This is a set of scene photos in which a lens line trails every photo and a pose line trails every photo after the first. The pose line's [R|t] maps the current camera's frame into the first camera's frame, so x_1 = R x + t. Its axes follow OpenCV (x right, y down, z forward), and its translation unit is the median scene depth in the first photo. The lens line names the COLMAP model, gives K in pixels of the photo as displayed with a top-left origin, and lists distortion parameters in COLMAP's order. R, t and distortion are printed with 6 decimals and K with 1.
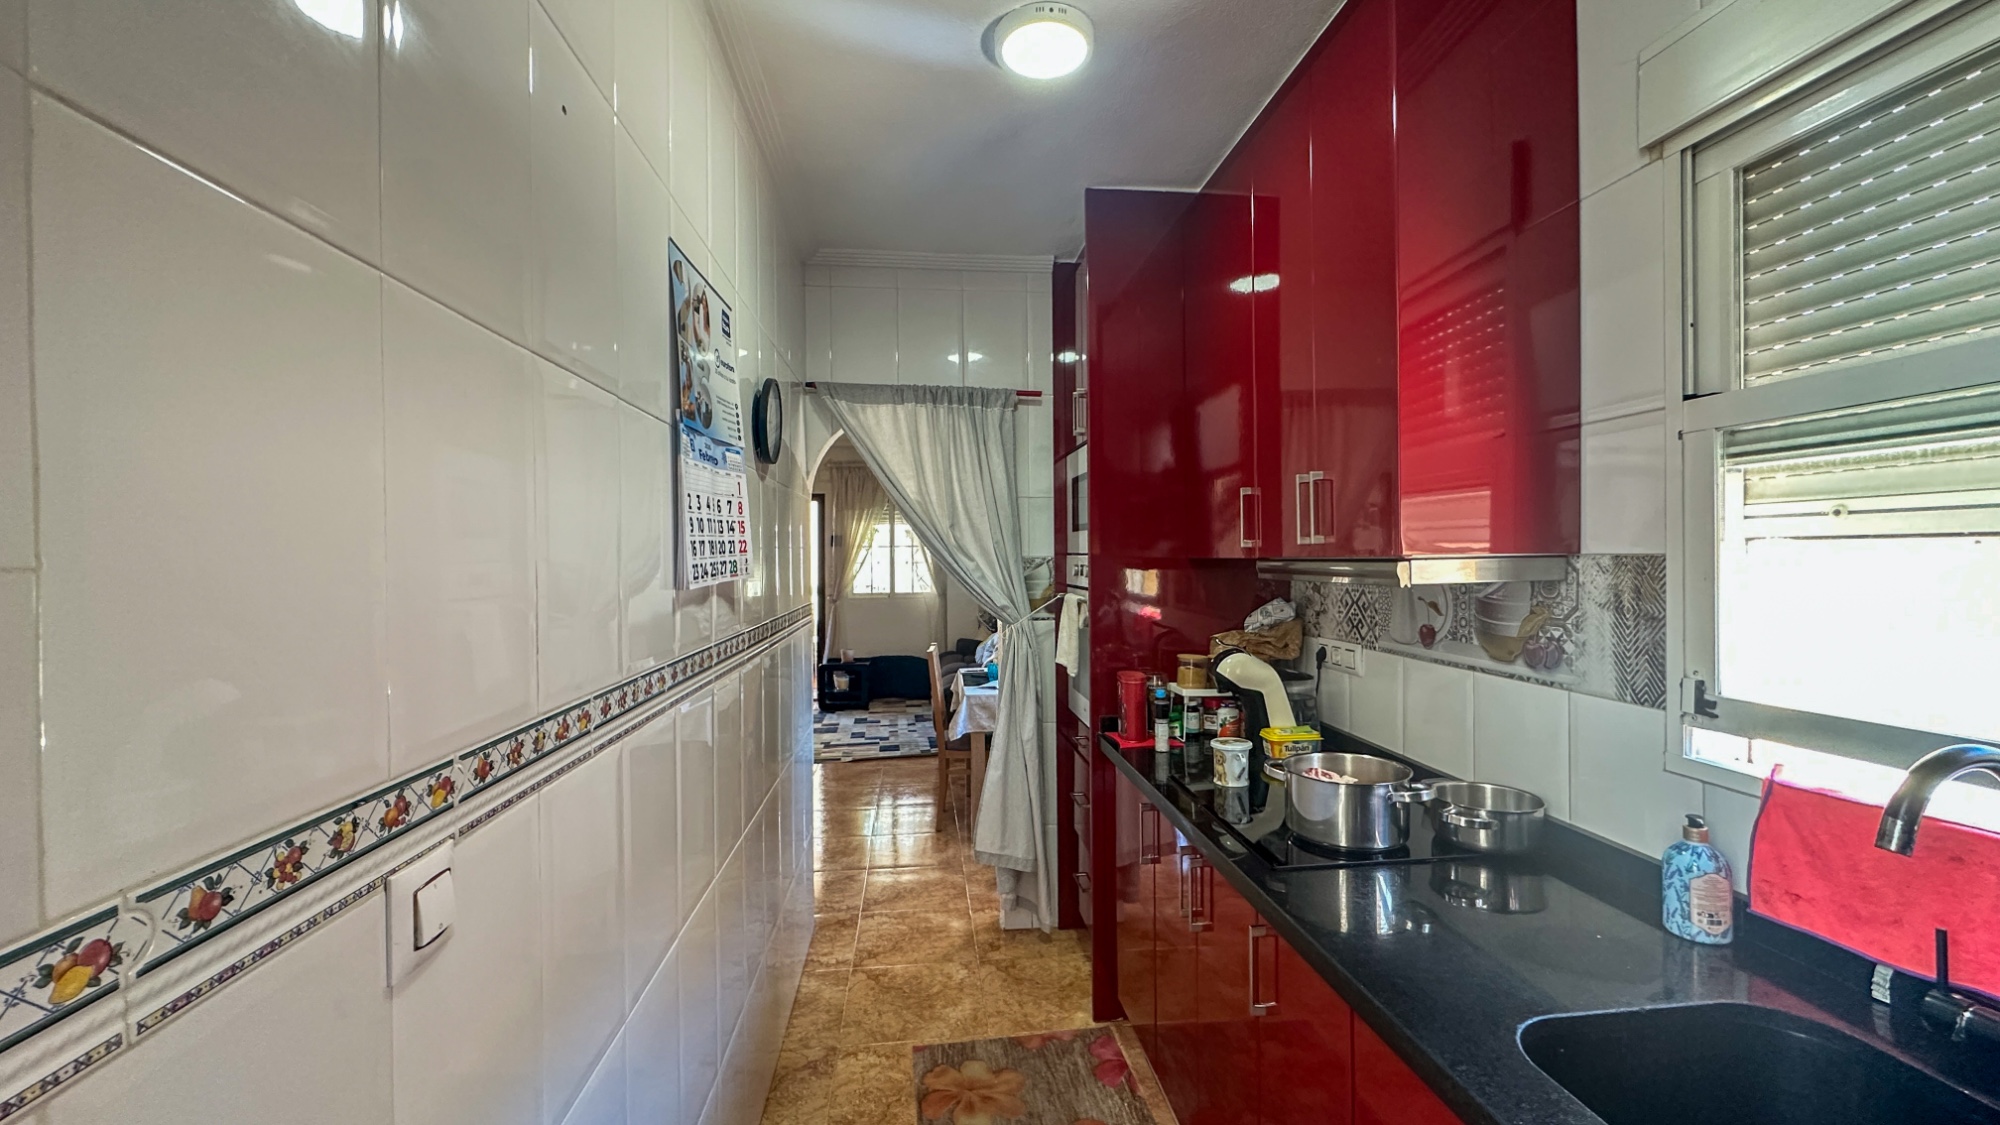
lens RADIAL K [[792.5, 0, 1002.7], [0, 792.5, 559.2], [0, 0, 1]] dist [-0.001804, 0.000434]
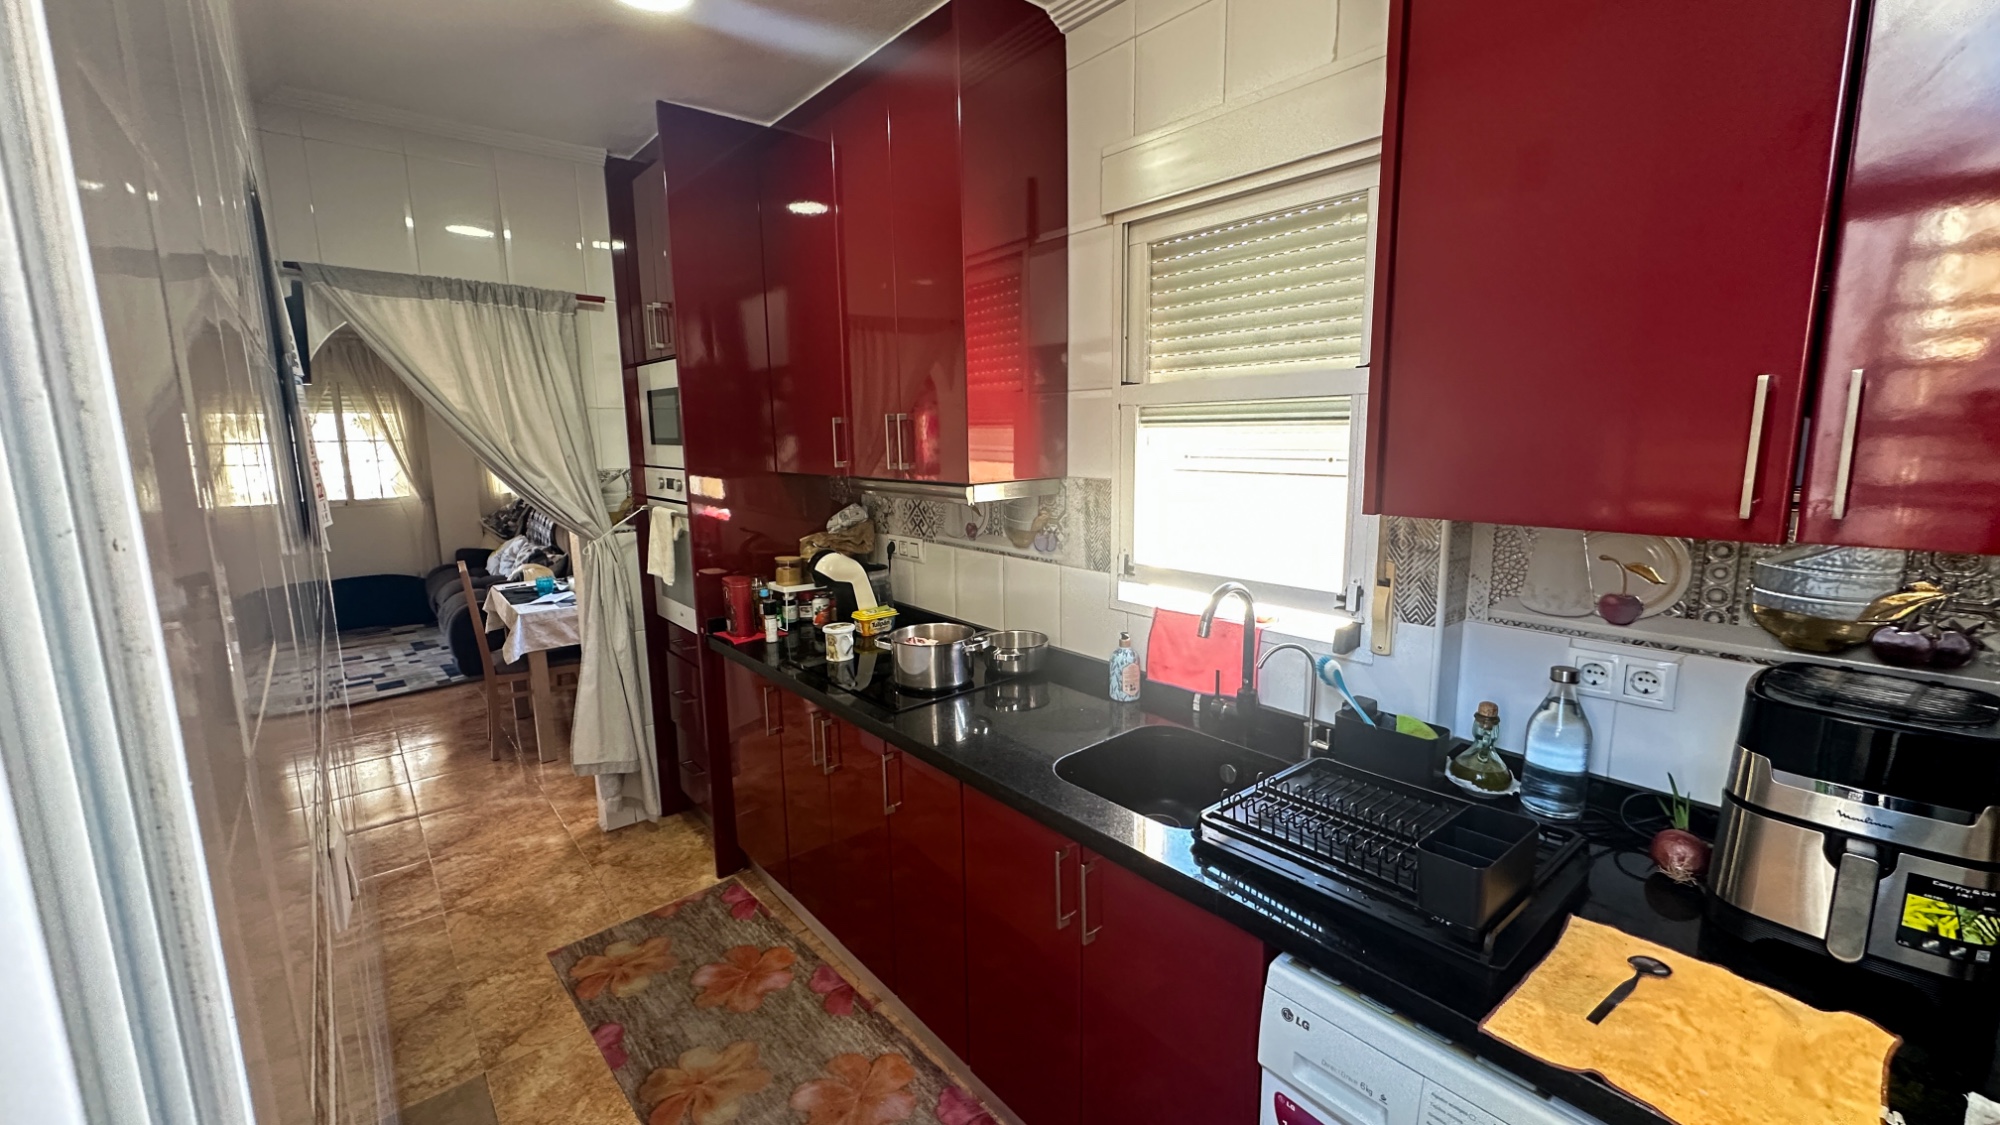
lens RADIAL K [[795.4, 0, 1001.1], [0, 795.4, 559.3], [0, 0, 1]] dist [-0.001139, 0.000238]
pose [[0.827182, -0.093639, 0.554077, -0.171492], [0.008731, 0.988041, 0.153944, -0.060352], [-0.561866, -0.122502, 0.818107, -0.146479]]
